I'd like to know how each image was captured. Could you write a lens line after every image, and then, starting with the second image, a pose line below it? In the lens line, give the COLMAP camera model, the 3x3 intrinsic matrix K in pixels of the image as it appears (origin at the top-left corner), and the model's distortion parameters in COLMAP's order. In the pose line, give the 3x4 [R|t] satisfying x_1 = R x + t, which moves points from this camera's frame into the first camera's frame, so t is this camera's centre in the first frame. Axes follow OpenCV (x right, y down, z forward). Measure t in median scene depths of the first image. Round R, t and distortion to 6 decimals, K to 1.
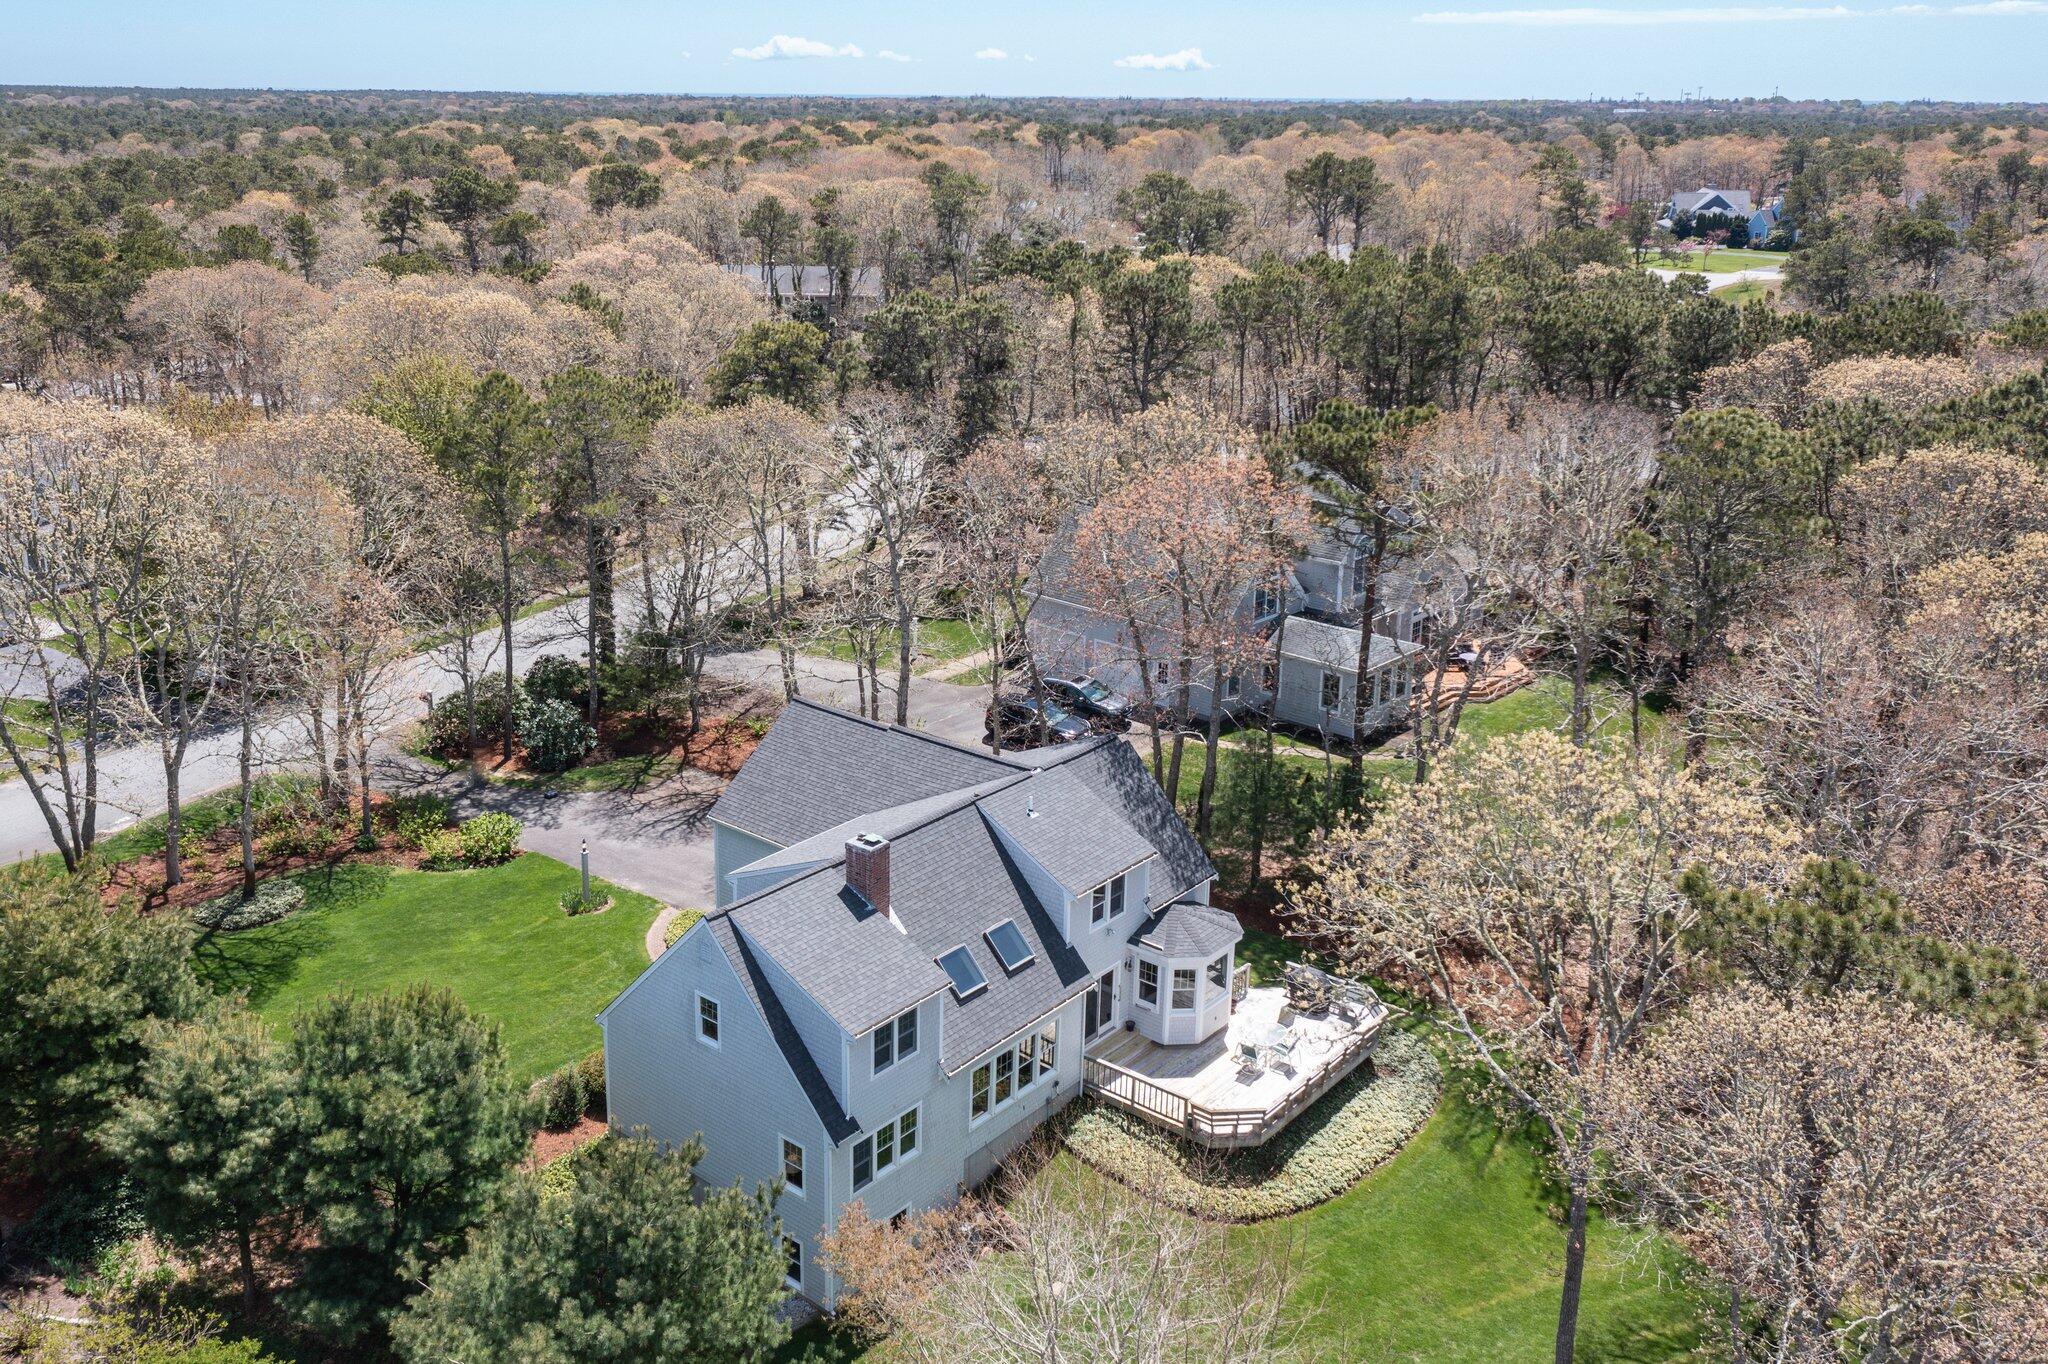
lens RADIAL K [[1732.9, 0, 968.8], [0, 1732.9, 684.0], [0, 0, 1]] dist [0.003094, 0.006415]
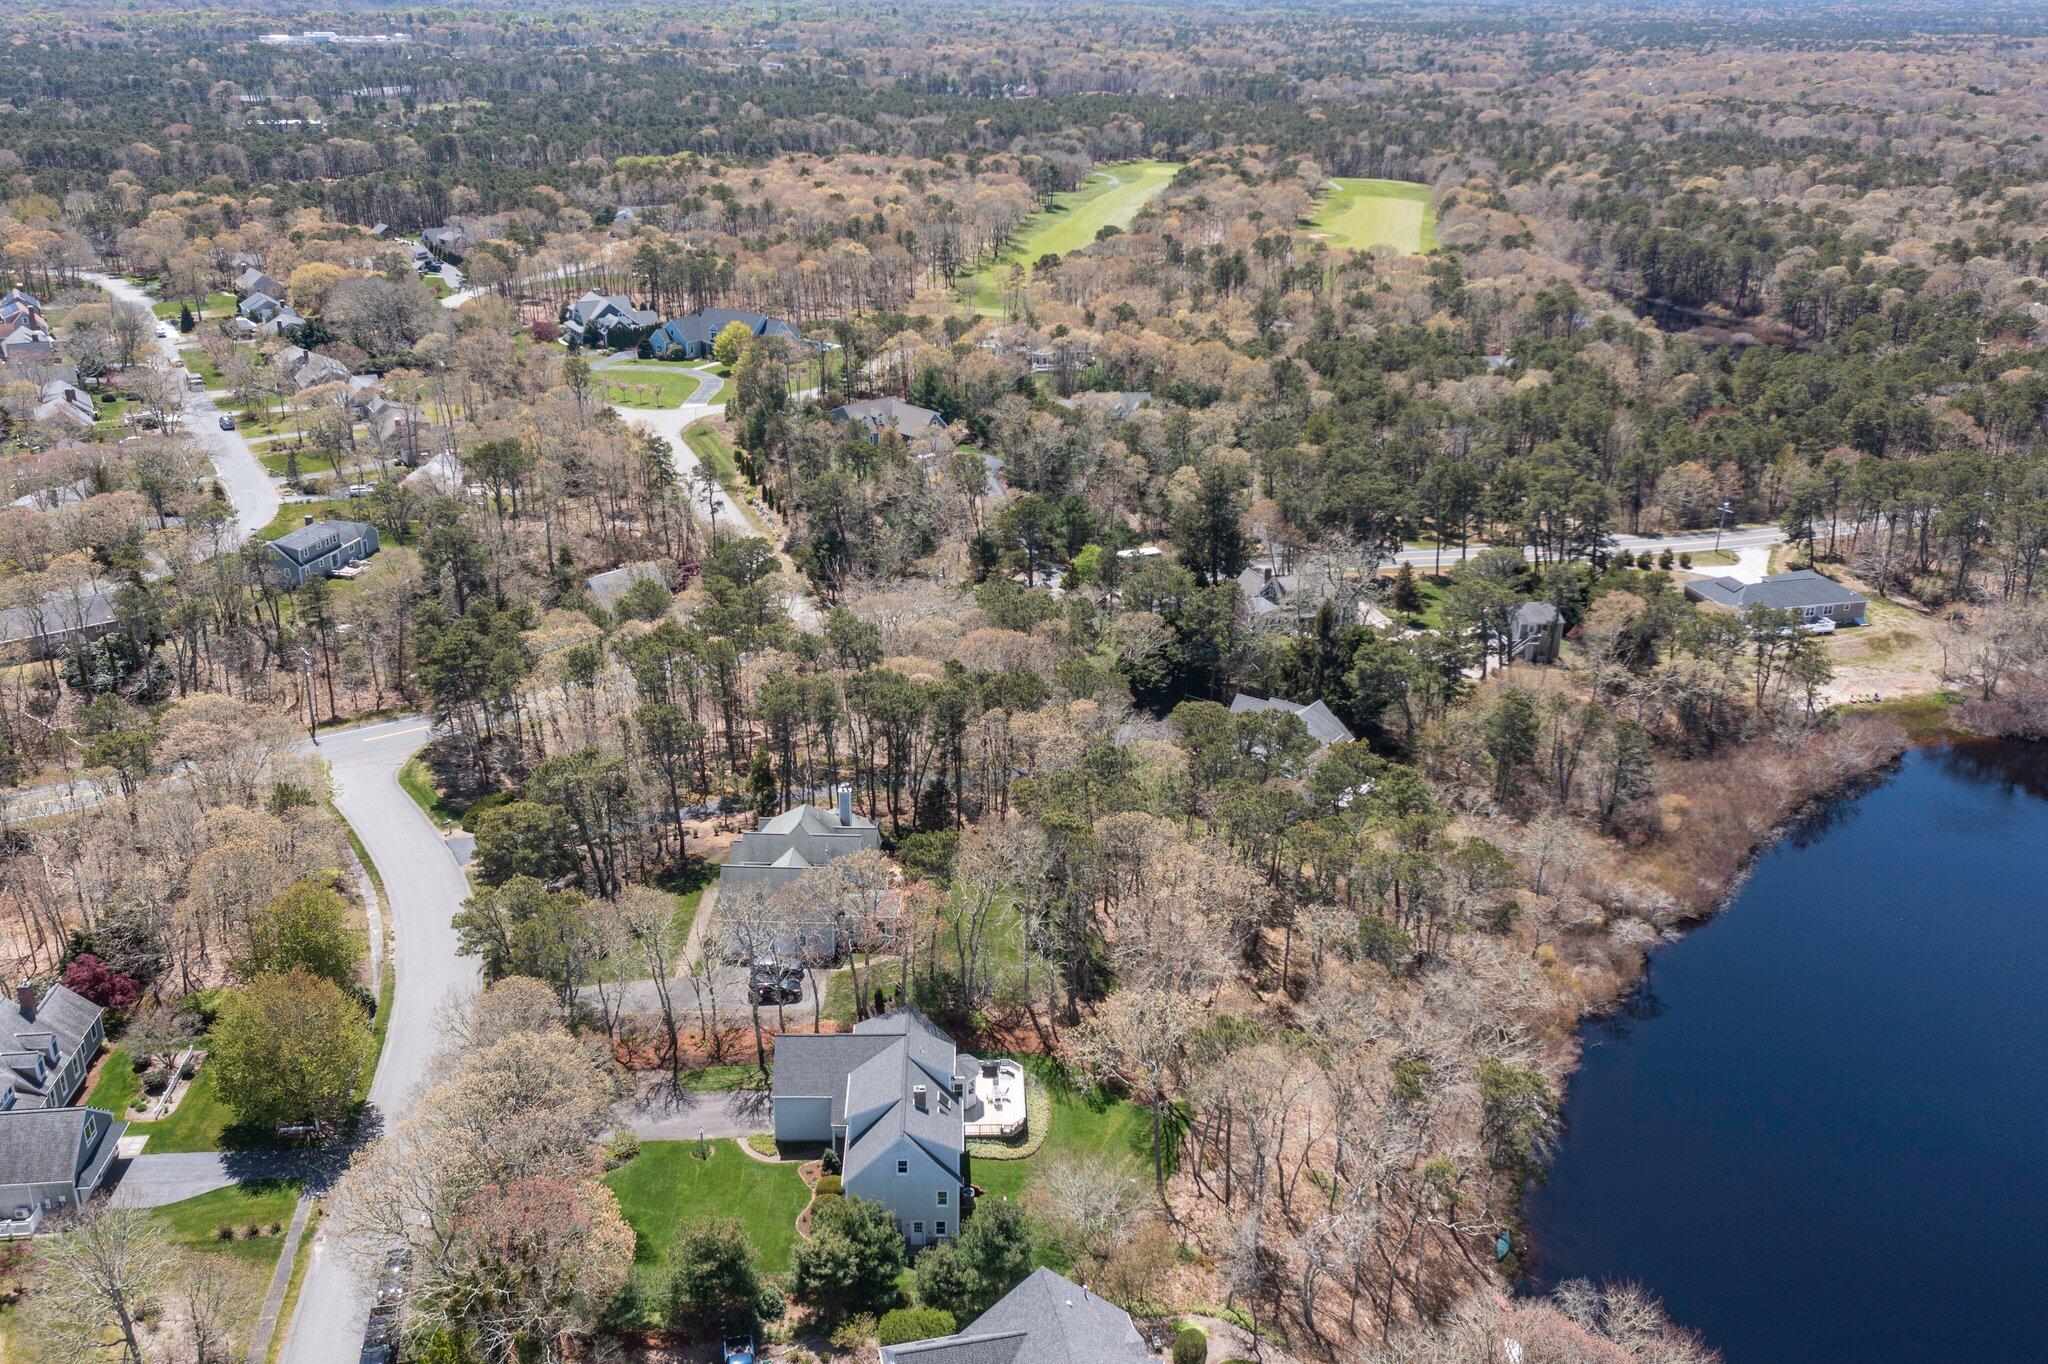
lens RADIAL K [[1703.3, 0, 1069.7], [0, 1703.3, 679.0], [0, 0, 1]] dist [0.012686, 0.006633]
pose [[0.724596, -0.244452, 0.644363, -0.934101], [0.197591, 0.969415, 0.145573, -0.566154], [-0.660241, 0.021839, 0.750736, -0.799419]]
